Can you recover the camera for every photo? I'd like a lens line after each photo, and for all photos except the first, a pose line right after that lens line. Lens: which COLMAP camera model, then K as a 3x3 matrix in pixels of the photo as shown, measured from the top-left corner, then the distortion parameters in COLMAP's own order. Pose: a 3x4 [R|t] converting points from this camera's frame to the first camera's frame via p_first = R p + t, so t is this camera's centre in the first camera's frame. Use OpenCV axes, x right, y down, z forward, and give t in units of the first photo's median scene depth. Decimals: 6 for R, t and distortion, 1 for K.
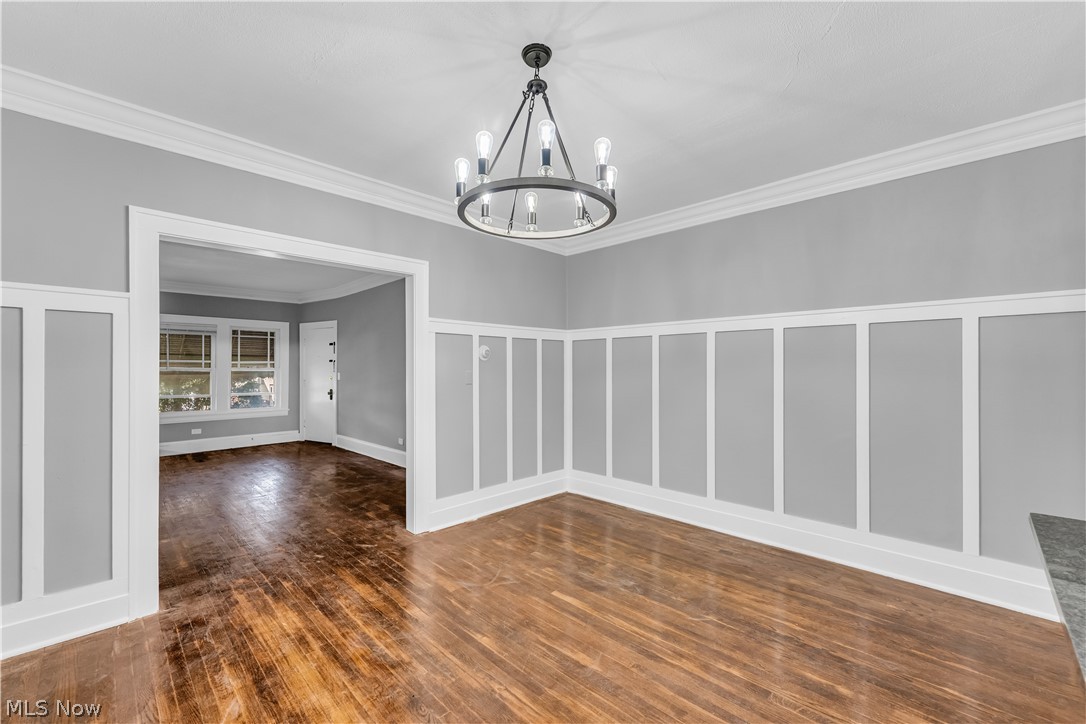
lens RADIAL K [[448.3, 0, 545.2], [0, 448.3, 369.3], [0, 0, 1]] dist [0.000964, 0.000055]
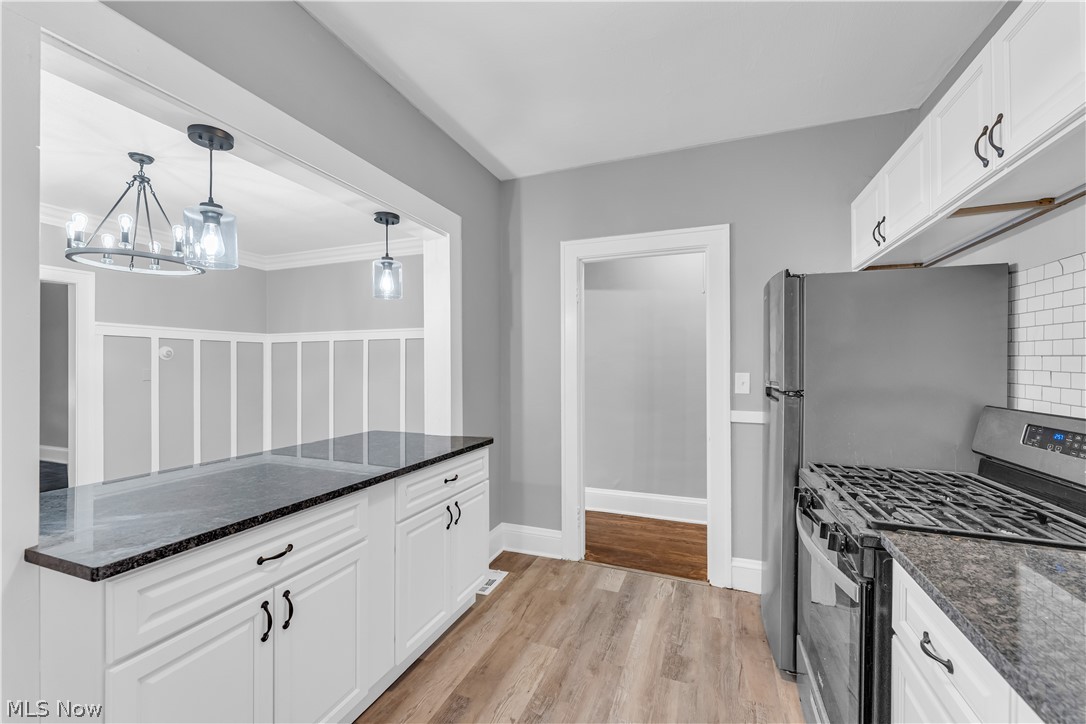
lens RADIAL K [[517.0, 0, 635.7], [0, 517.0, 361.8], [0, 0, 1]] dist [0.002409, 0.000694]
pose [[0.925853, 0.000207, 0.377884, 0.479274], [0.002379, 0.999977, -0.006375, -0.003555], [-0.377876, 0.006801, 0.925831, -0.681510]]
